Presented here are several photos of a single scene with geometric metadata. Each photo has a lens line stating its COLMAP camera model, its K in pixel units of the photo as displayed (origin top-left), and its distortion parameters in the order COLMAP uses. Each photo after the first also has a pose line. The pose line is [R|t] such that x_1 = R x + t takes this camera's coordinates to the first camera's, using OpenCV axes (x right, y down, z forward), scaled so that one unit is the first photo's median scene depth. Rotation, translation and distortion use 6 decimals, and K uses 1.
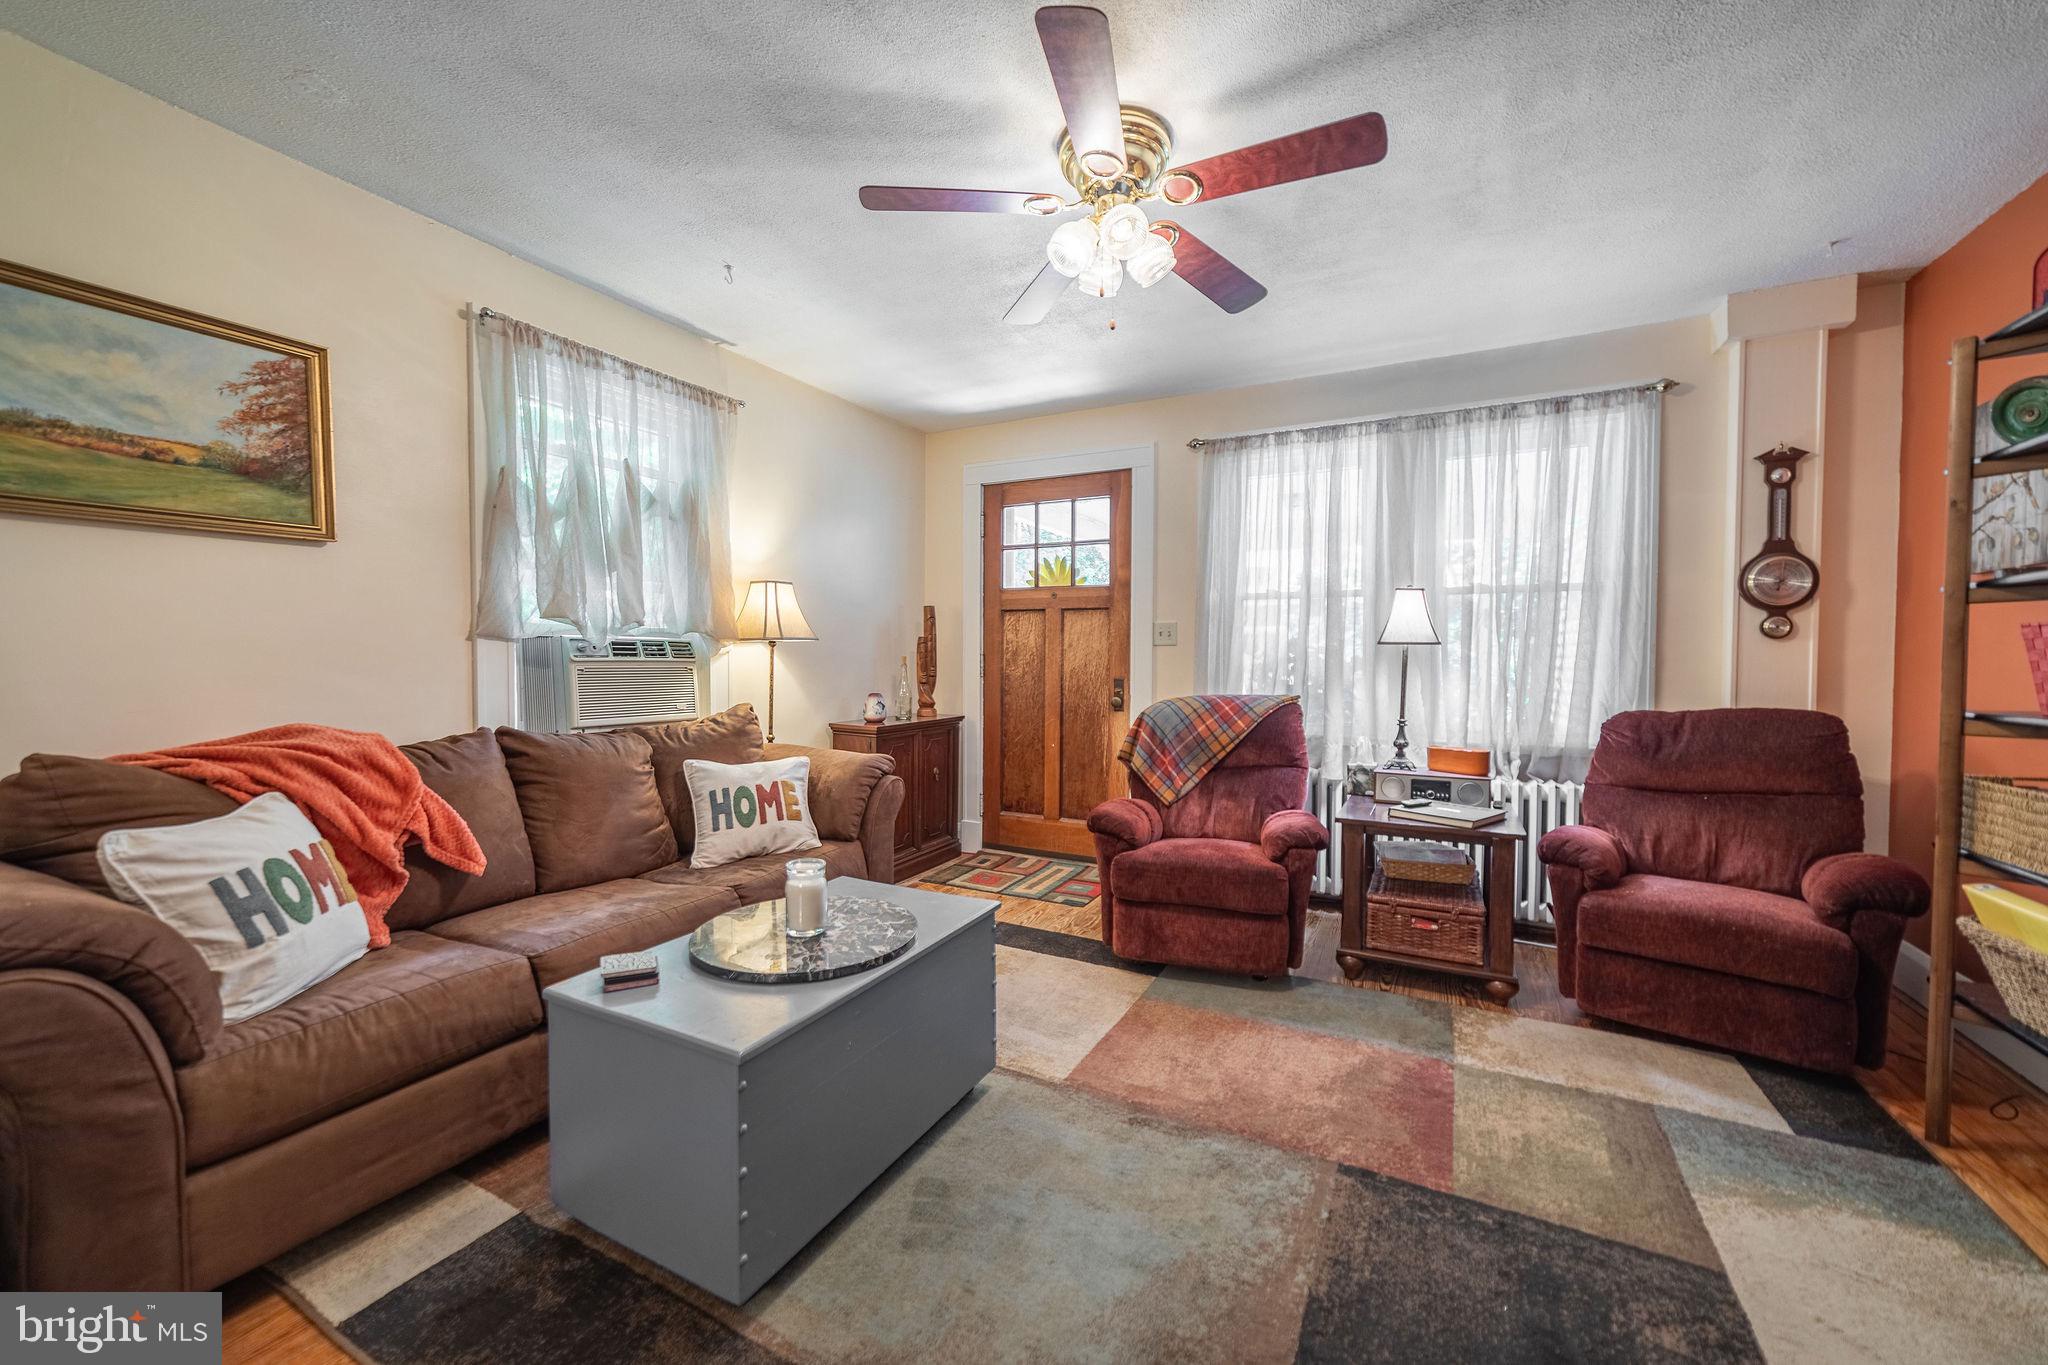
lens RADIAL K [[785.9, 0, 1022.1], [0, 785.9, 678.7], [0, 0, 1]] dist [-0.023449, 0.009037]
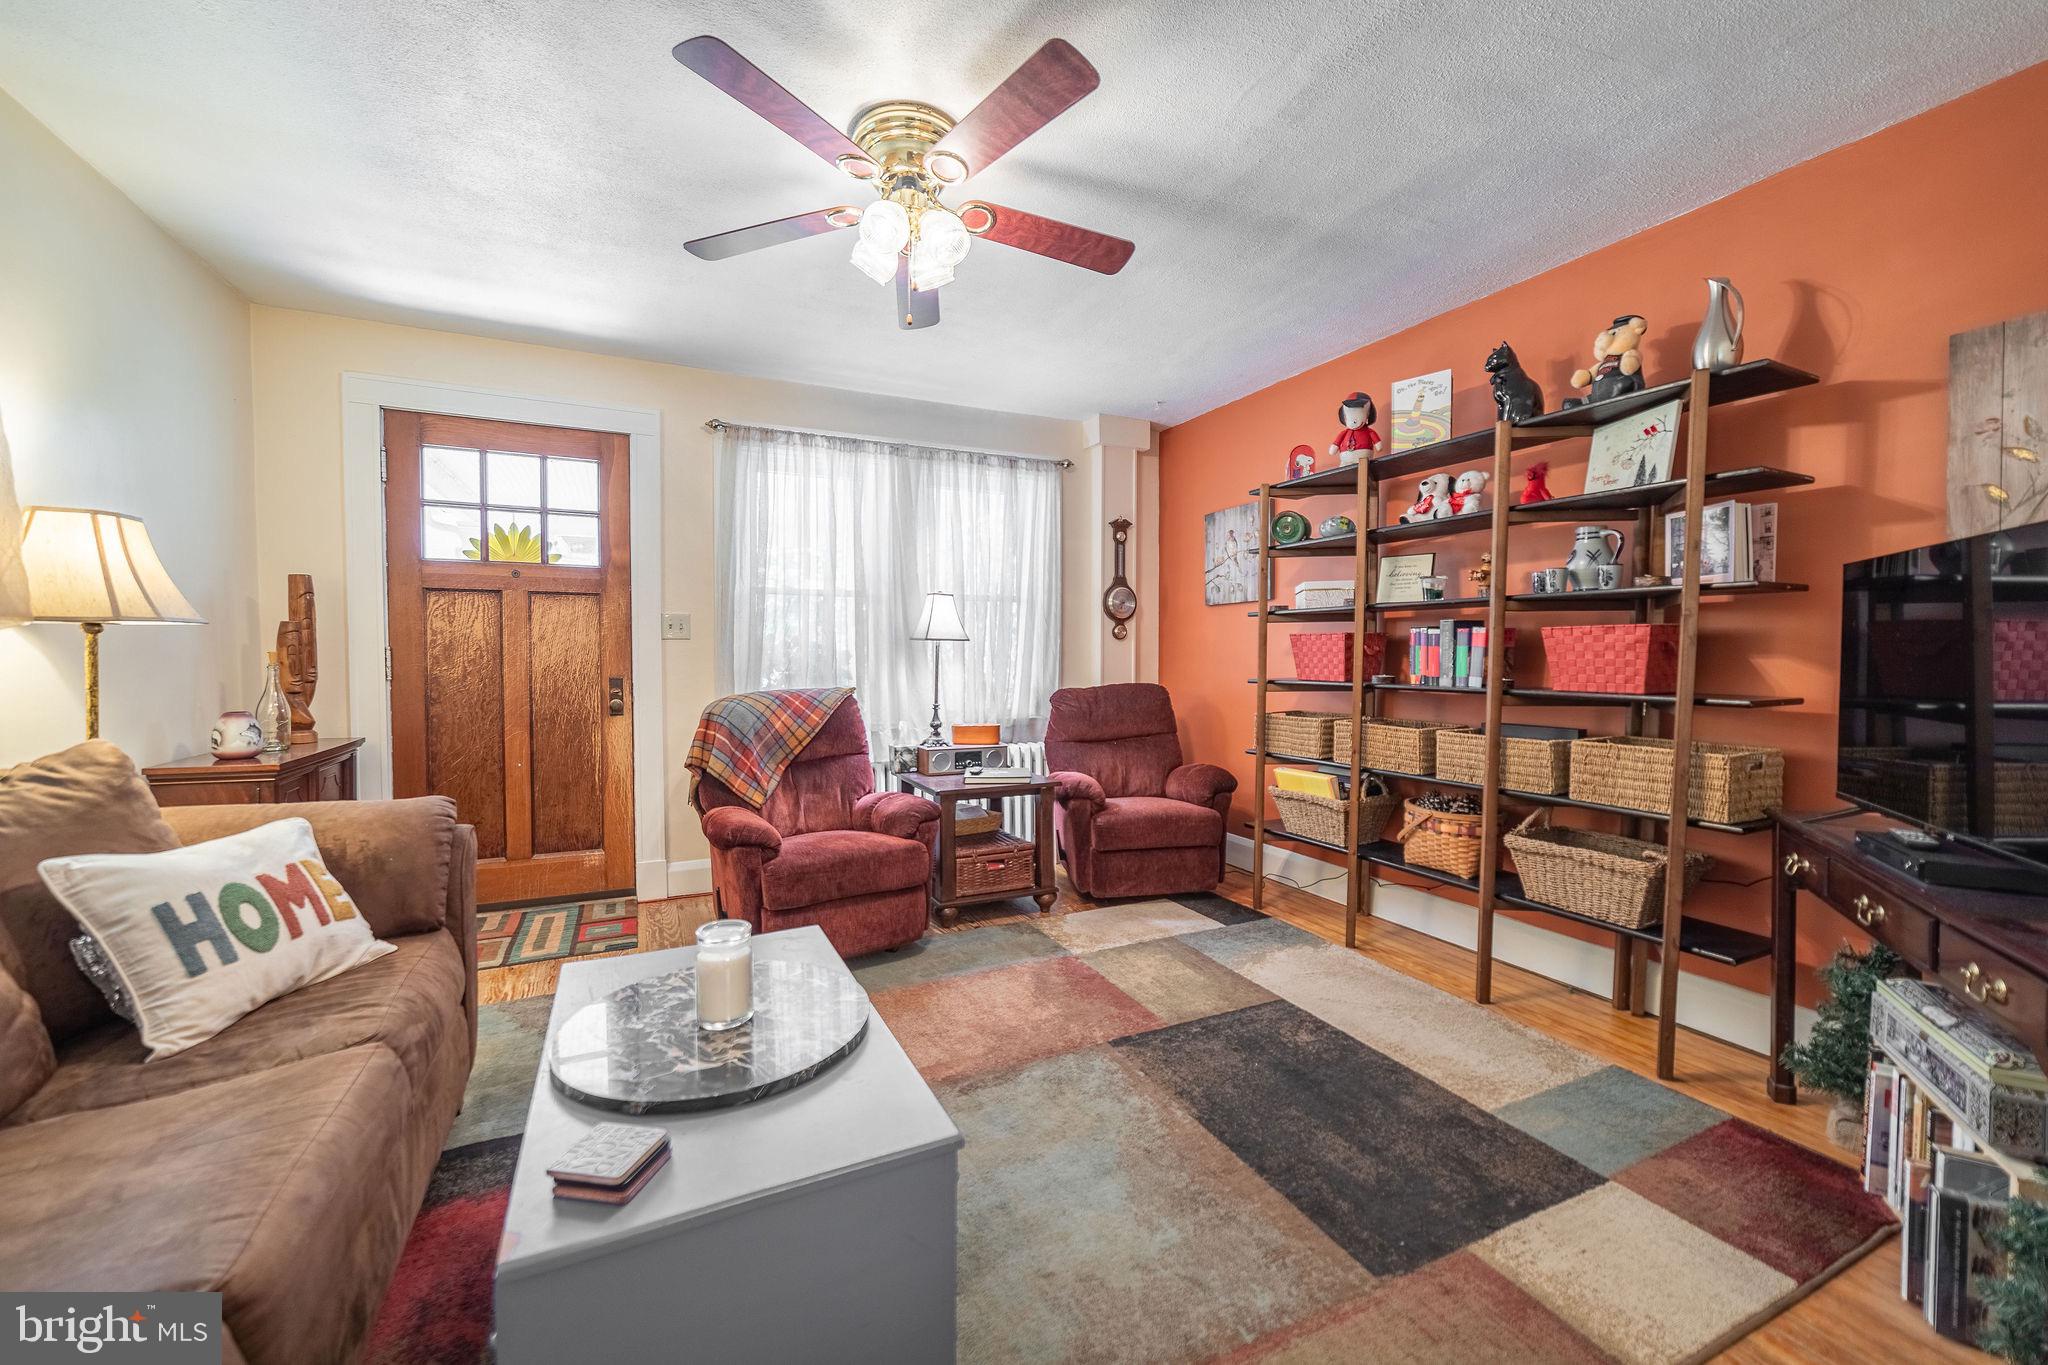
lens RADIAL K [[785.9, 0, 1022.1], [0, 785.9, 678.7], [0, 0, 1]] dist [-0.023449, 0.009037]
pose [[0.596854, -0.028910, 0.801829, -0.418342], [0.024121, 0.999545, 0.018084, -0.004874], [-0.801988, 0.008547, 0.597280, 0.196936]]
